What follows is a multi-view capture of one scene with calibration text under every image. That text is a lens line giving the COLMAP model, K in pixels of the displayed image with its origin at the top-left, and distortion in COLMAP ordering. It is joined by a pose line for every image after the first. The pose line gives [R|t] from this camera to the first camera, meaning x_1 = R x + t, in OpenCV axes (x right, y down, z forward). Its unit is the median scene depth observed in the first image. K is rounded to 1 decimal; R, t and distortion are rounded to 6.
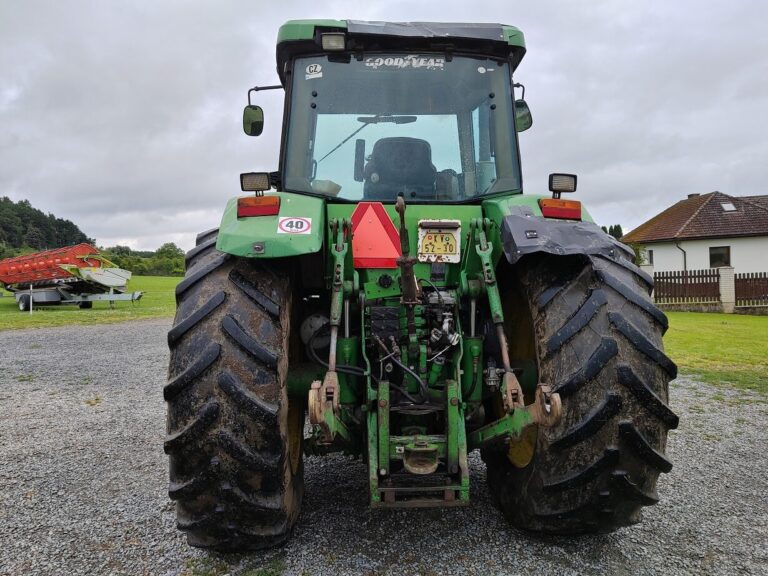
lens RADIAL K [[596.0, 0, 384.0], [0, 596.0, 288.0], [0, 0, 1]] dist [0.004165, 0.001726]
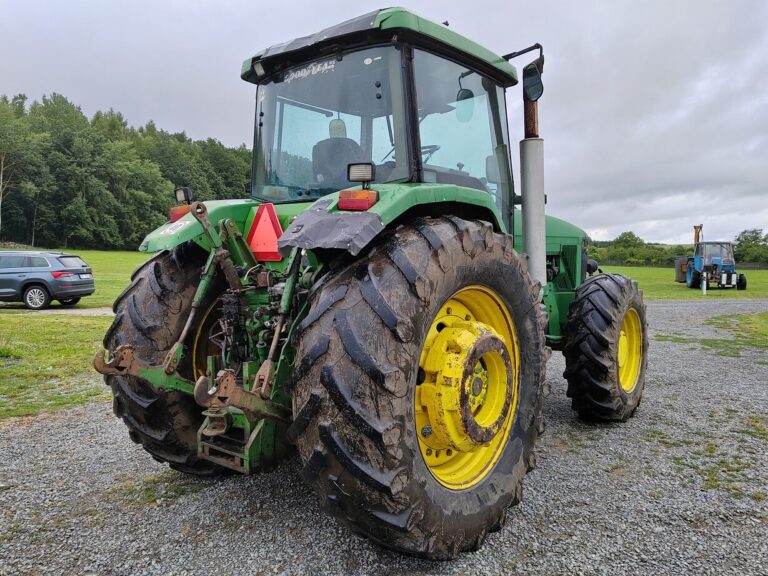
lens RADIAL K [[613.5, 0, 384.0], [0, 613.5, 288.0], [0, 0, 1]] dist [-0.005106, -0.000934]
pose [[0.719305, 0.031742, -0.693969, 0.920962], [-0.020570, 0.999491, 0.024395, -0.014734], [0.694390, -0.003272, 0.719591, 0.291184]]
